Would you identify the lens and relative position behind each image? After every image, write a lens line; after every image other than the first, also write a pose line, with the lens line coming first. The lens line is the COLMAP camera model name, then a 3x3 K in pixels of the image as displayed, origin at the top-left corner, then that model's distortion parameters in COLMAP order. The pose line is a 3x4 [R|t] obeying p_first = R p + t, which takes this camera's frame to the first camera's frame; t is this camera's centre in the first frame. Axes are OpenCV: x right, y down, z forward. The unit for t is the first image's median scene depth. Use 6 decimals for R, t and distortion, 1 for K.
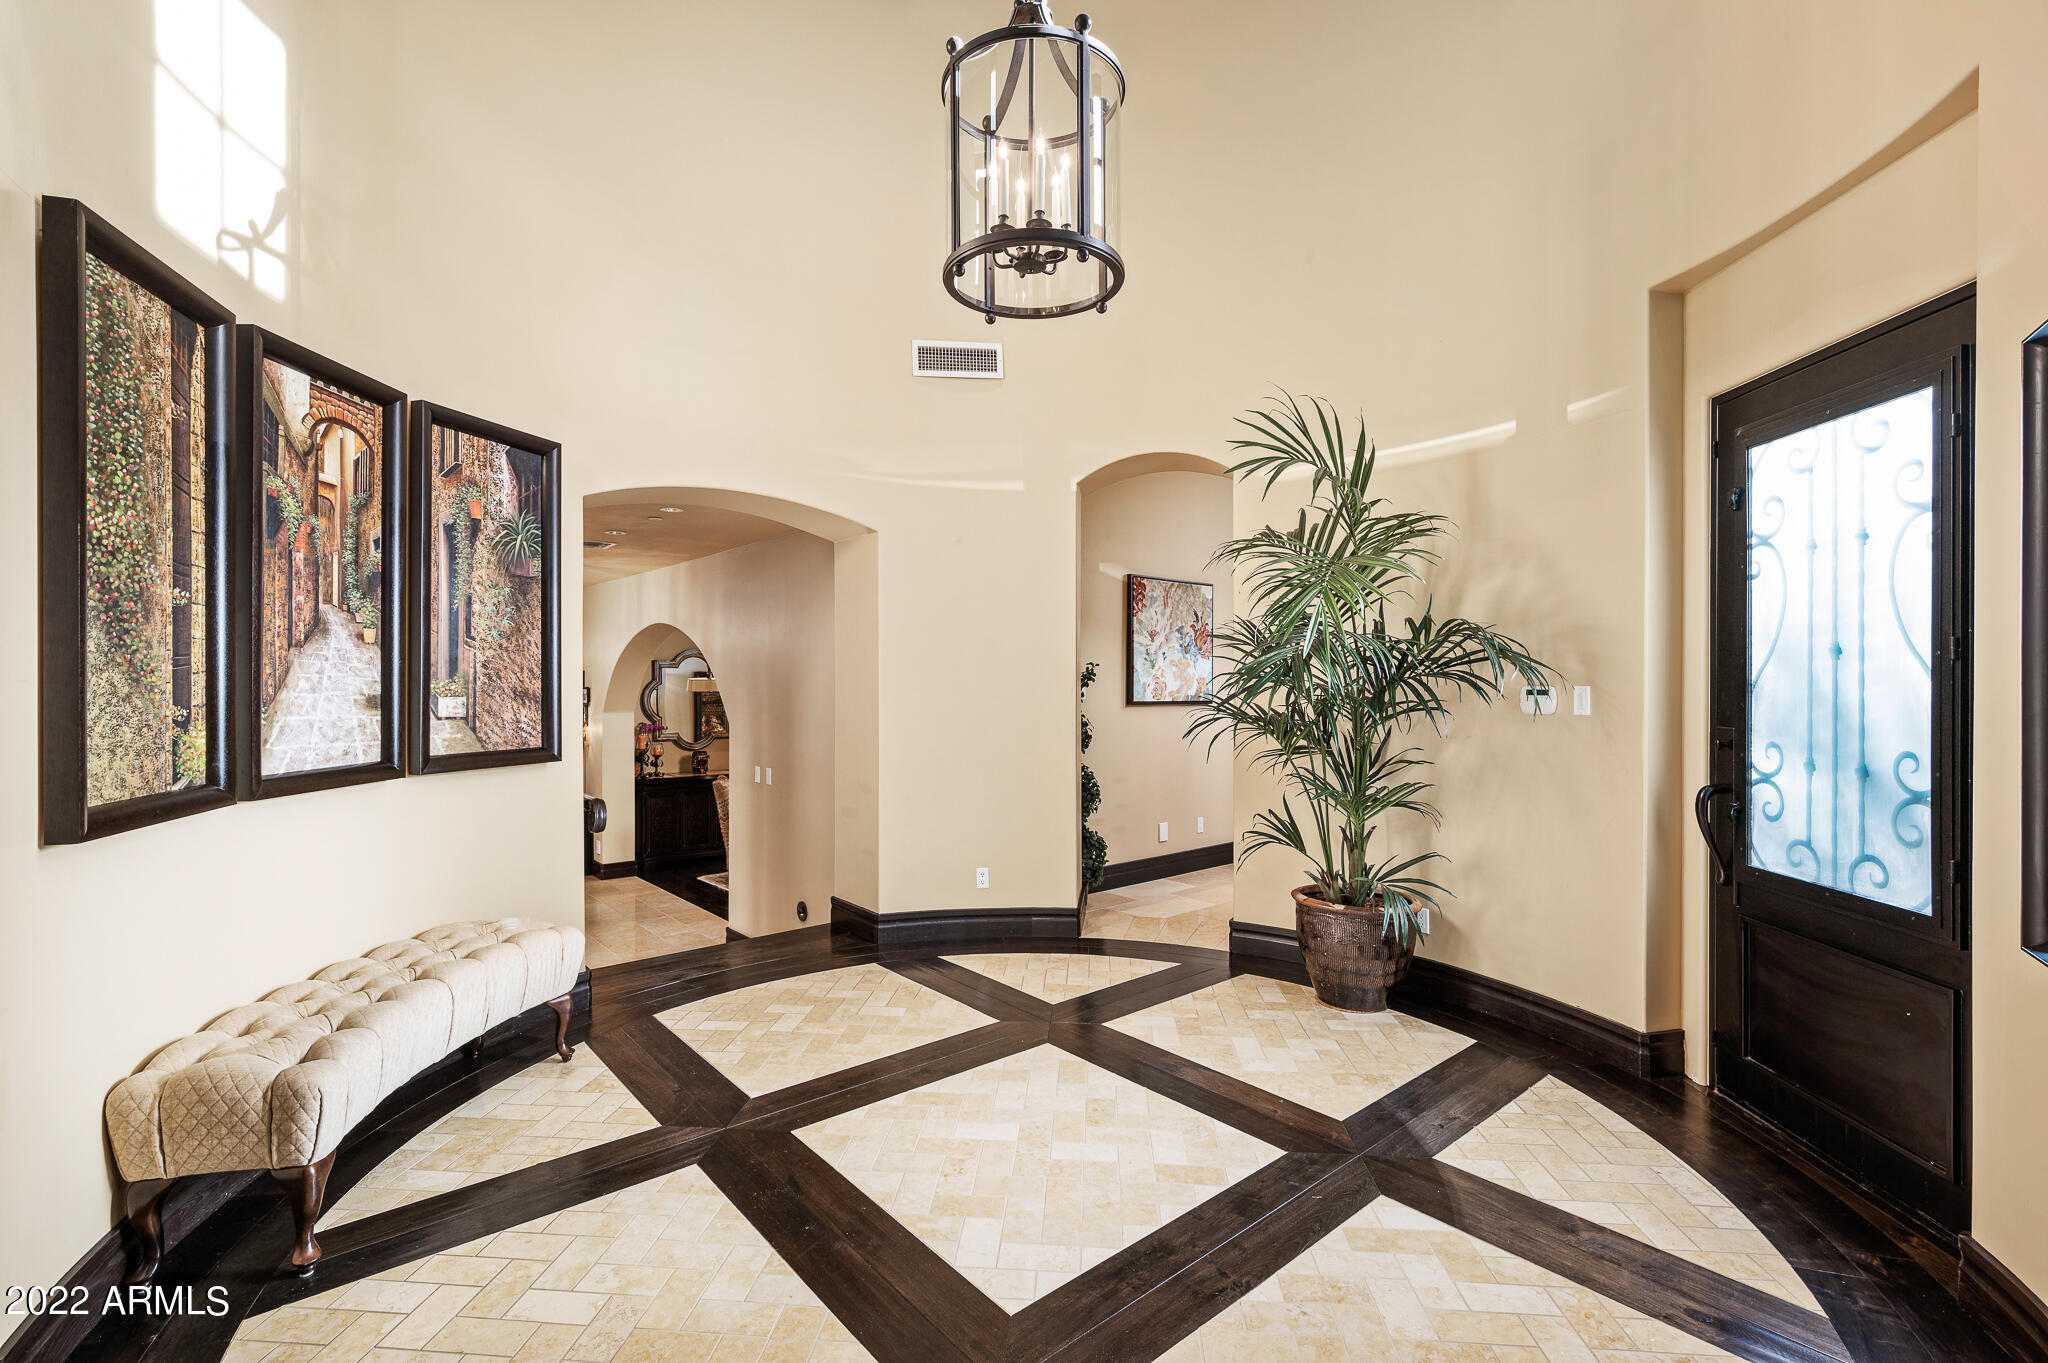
lens RADIAL K [[912.1, 0, 1018.5], [0, 912.1, 685.6], [0, 0, 1]] dist [0.001034, 0.000130]
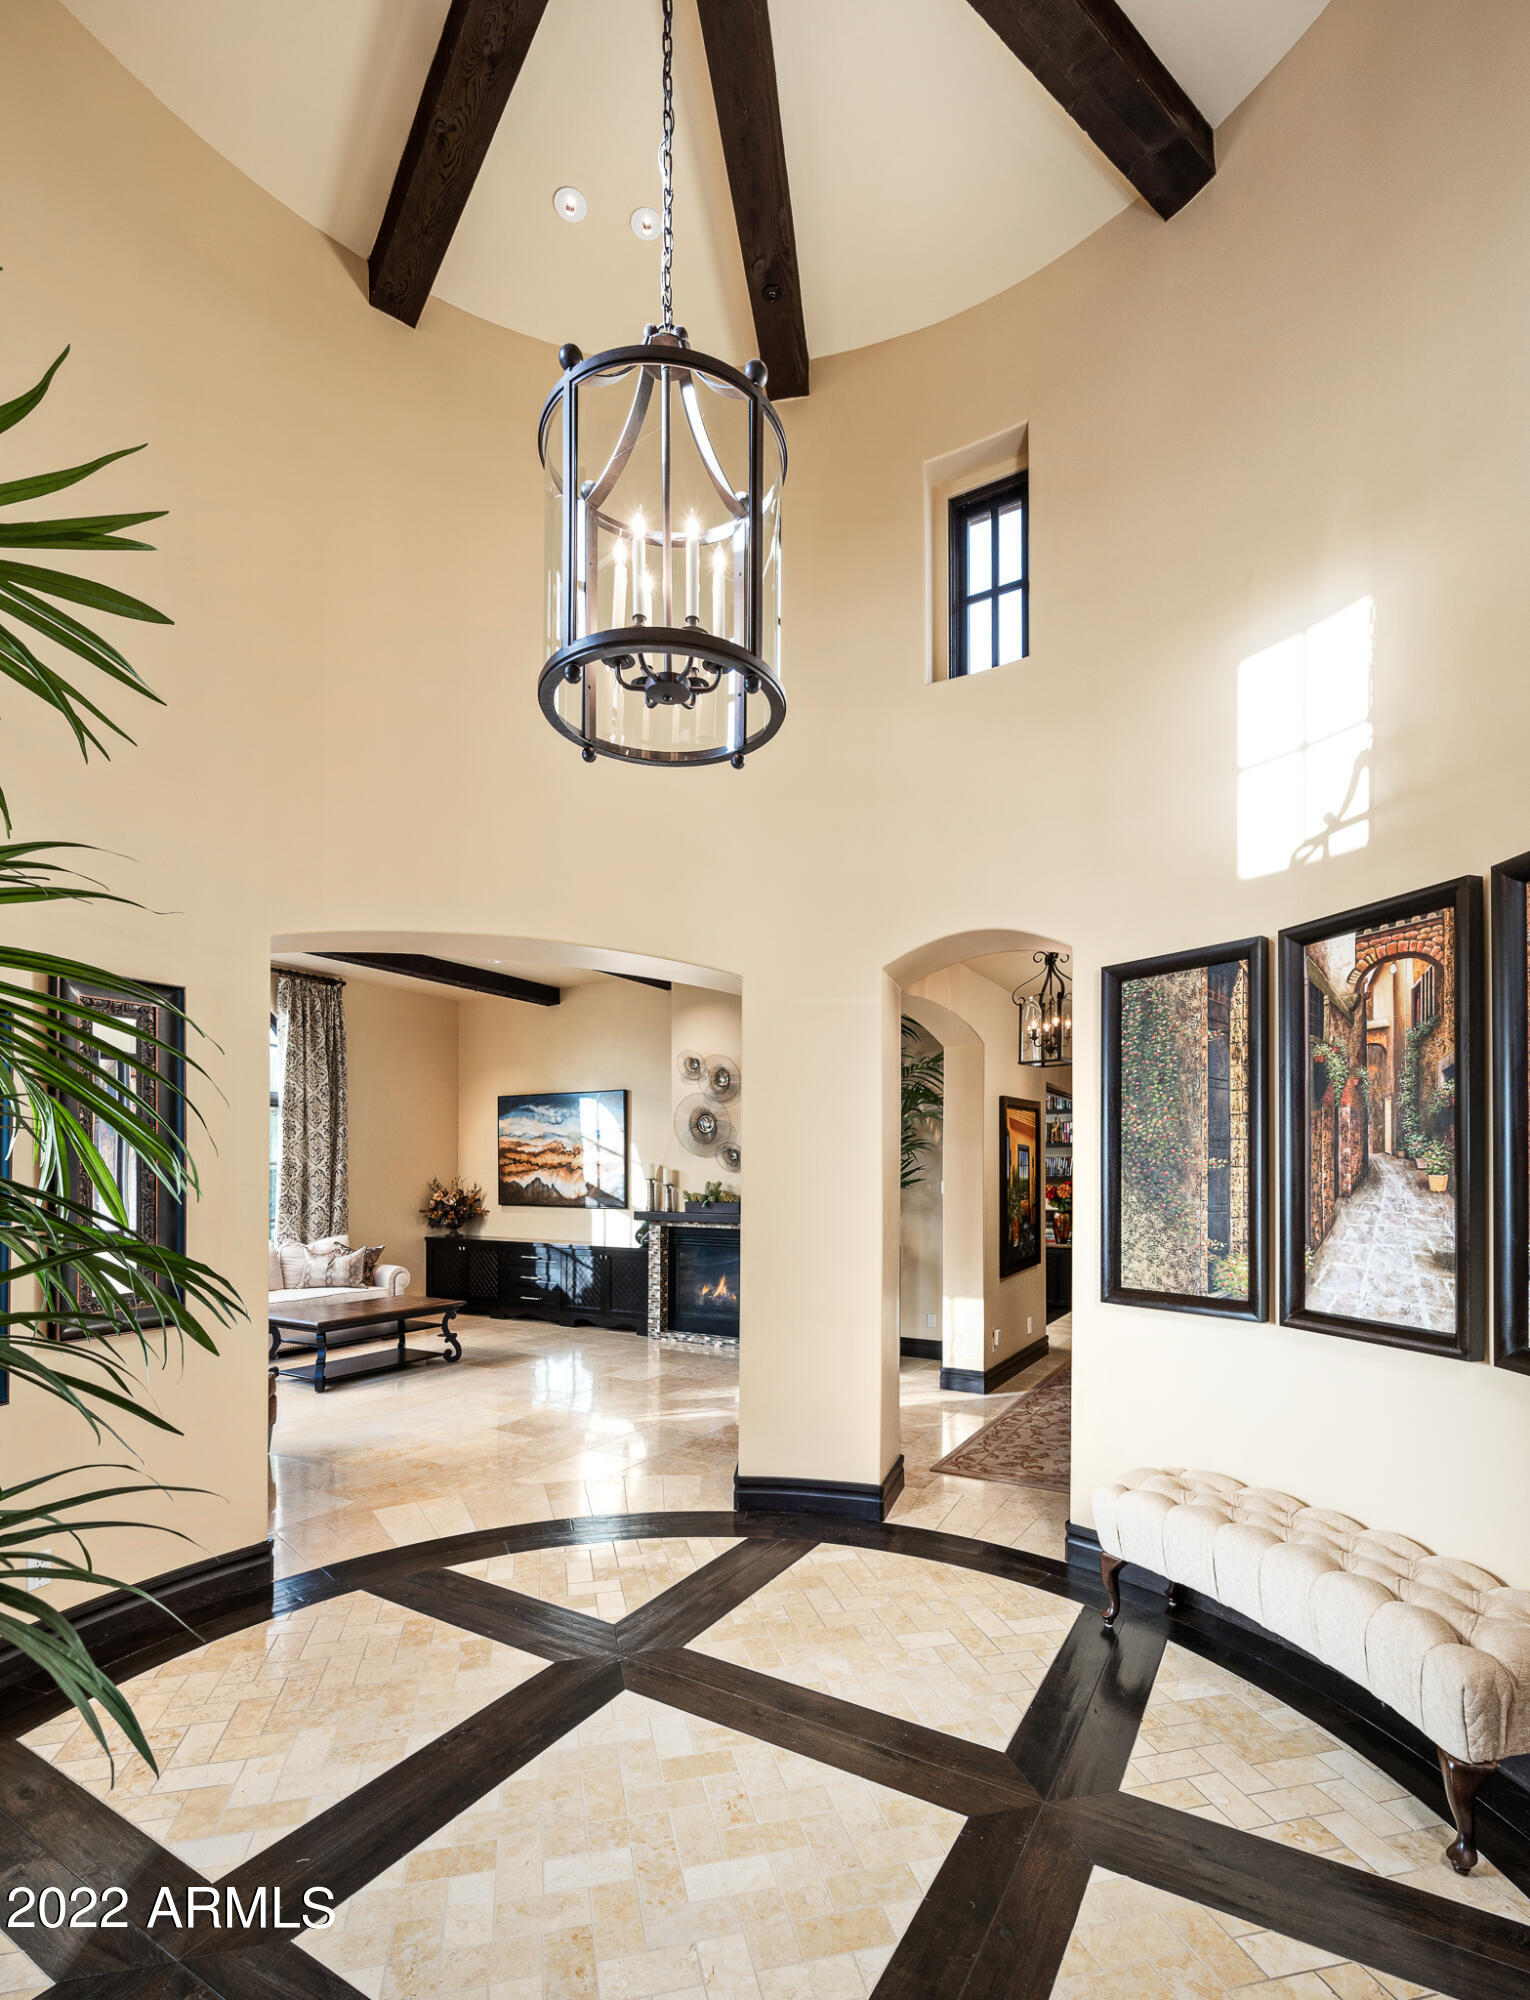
lens RADIAL K [[925.1, 0, 762.7], [0, 925.1, 1168.9], [0, 0, 1]] dist [0.000911, 0.000017]
pose [[-0.945999, -0.002943, -0.324156, 0.183614], [-0.003812, 0.999991, 0.002045, -0.072694], [0.324147, 0.003170, -0.946001, 1.746968]]
